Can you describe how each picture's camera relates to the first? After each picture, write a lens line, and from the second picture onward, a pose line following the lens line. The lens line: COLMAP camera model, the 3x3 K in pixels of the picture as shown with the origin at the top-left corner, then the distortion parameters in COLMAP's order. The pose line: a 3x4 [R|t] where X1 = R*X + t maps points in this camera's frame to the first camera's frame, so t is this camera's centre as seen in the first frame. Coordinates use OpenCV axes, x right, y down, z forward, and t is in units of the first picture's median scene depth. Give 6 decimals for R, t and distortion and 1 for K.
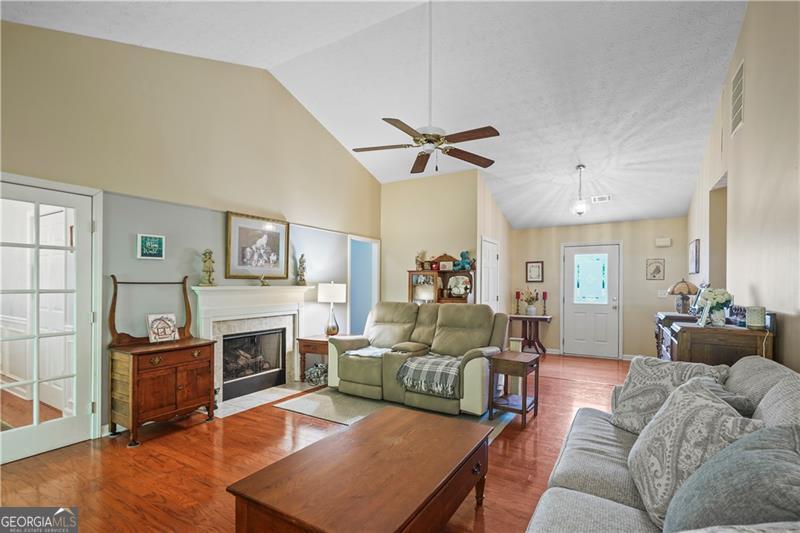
lens RADIAL K [[375.5, 0, 404.9], [0, 375.5, 285.5], [0, 0, 1]] dist [0.000842, 0.000857]
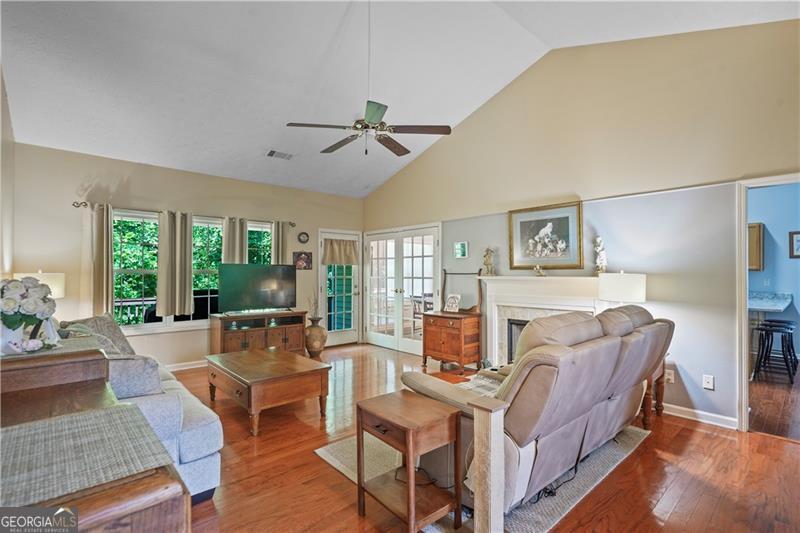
lens RADIAL K [[375.5, 0, 399.9], [0, 375.5, 268.9], [0, 0, 1]] dist [0.000842, 0.000857]
pose [[-0.291810, -0.017247, -0.956321, 0.664780], [-0.007157, 0.999849, -0.015849, -0.000039], [0.956450, 0.002219, -0.291889, 0.935757]]
